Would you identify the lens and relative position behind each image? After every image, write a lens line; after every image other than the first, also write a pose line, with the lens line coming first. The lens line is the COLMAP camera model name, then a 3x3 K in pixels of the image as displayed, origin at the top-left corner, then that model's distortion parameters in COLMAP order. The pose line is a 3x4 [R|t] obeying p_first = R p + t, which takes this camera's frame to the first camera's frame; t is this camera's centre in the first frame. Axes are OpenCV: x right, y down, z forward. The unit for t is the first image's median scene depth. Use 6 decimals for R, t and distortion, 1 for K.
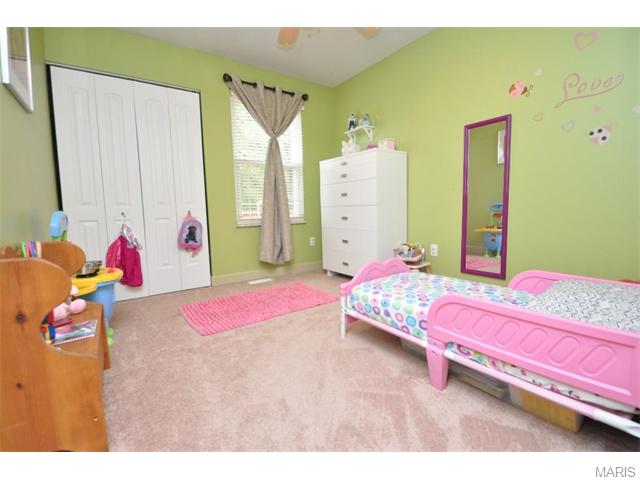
lens RADIAL K [[290.5, 0, 324.0], [0, 290.5, 238.0], [0, 0, 1]] dist [0.035794, -0.028657]
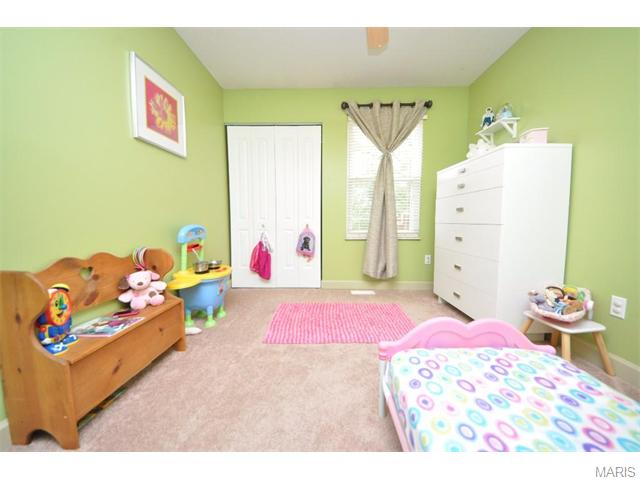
lens RADIAL K [[227.5, 0, 321.6], [0, 227.5, 238.1], [0, 0, 1]] dist [0.025853, -0.017804]
pose [[0.798311, 0.068944, -0.598287, 0.145274], [-0.075857, 0.997025, 0.013675, -0.048337], [0.597450, 0.034467, 0.801165, 0.256631]]
